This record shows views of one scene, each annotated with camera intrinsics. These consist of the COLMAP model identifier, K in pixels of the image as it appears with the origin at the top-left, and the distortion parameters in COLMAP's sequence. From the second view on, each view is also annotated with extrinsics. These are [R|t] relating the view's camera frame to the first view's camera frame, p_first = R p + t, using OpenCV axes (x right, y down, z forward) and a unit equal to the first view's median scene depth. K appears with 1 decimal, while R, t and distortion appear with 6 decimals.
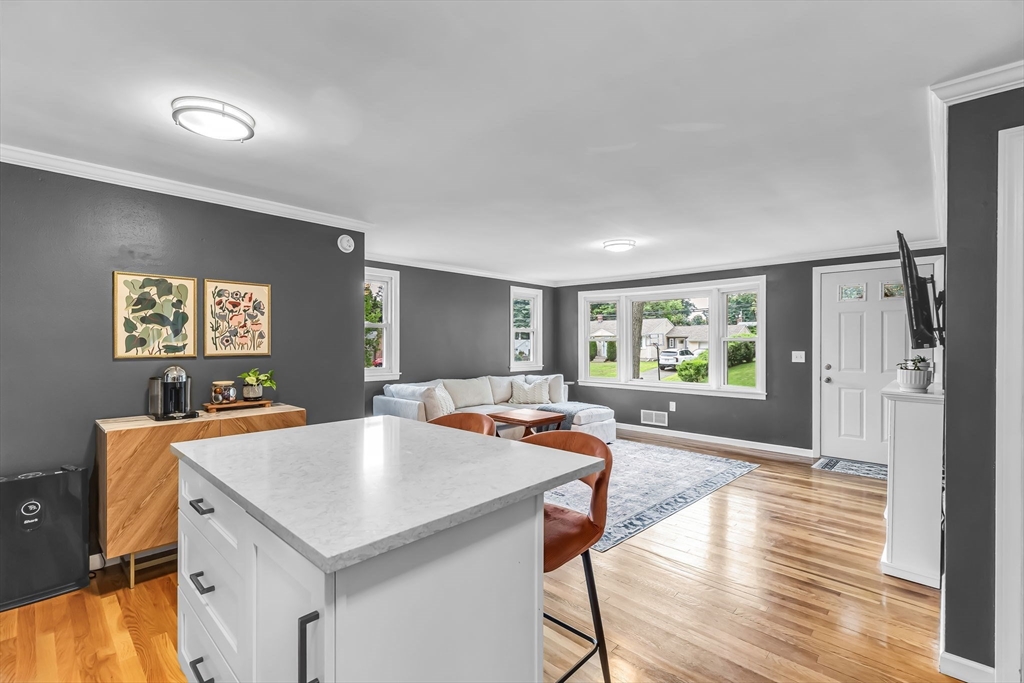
lens RADIAL K [[452.8, 0, 512.0], [0, 452.8, 341.5], [0, 0, 1]] dist [0.002074, 0.000233]
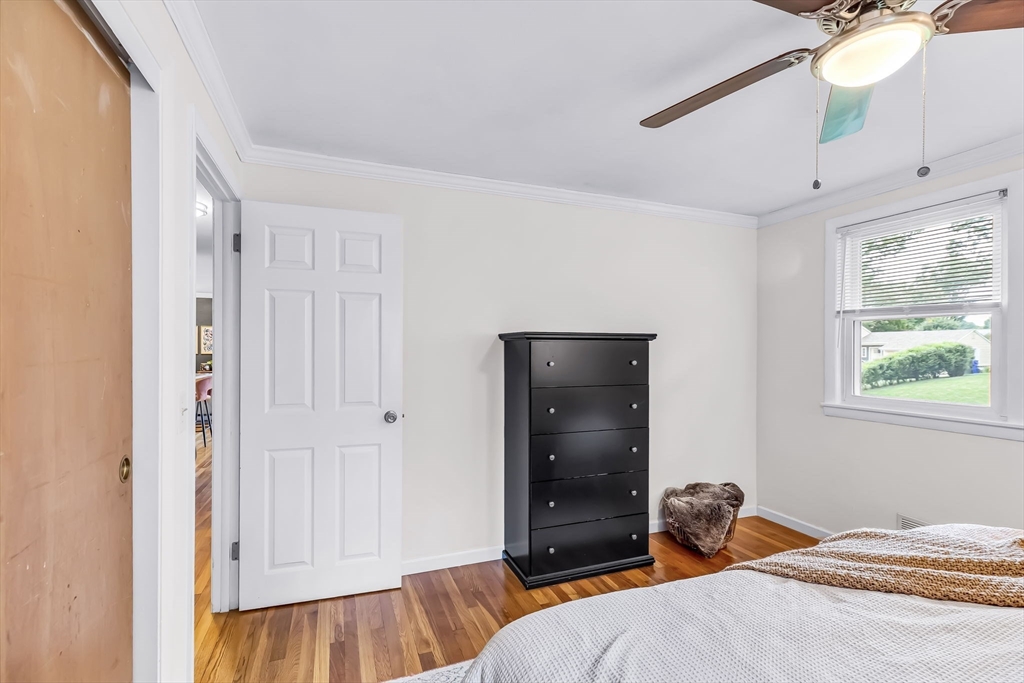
lens RADIAL K [[467.8, 0, 506.8], [0, 467.8, 356.3], [0, 0, 1]] dist [0.000725, -0.000162]
pose [[0.896567, 0.006372, -0.442863, 1.491658], [-0.001335, 0.999931, 0.011684, 0.006882], [0.442907, -0.009884, 0.896513, -0.481830]]
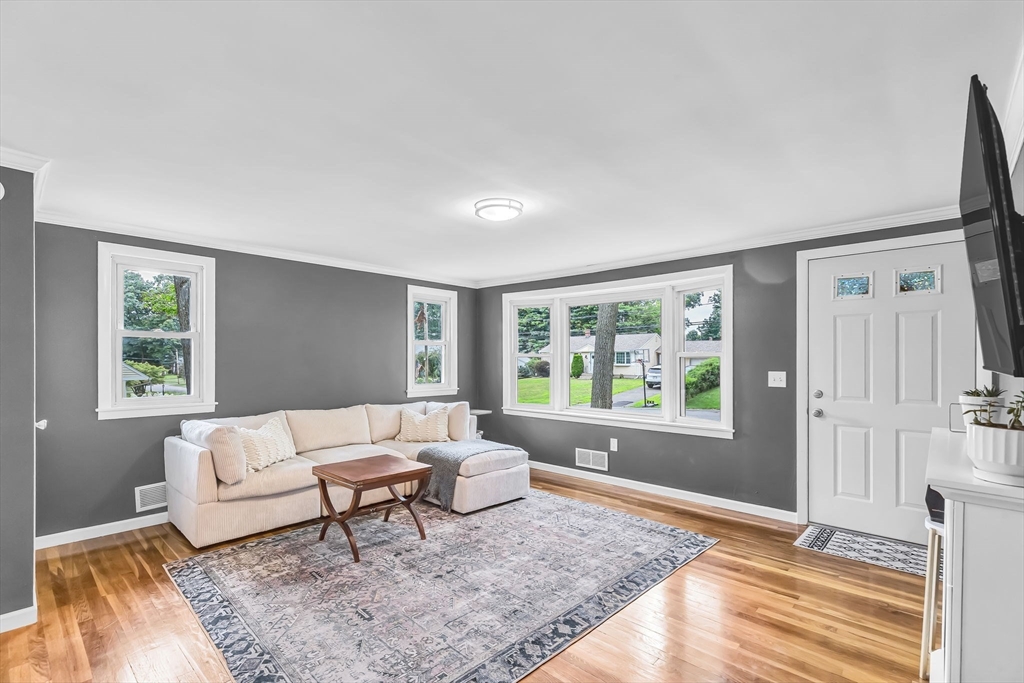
lens RADIAL K [[467.8, 0, 506.8], [0, 467.8, 356.3], [0, 0, 1]] dist [0.000725, -0.000162]
pose [[0.999937, -0.000541, 0.011206, 0.242381], [0.000575, 0.999995, -0.003029, -0.000154], [-0.011204, 0.003035, 0.999933, 0.330211]]
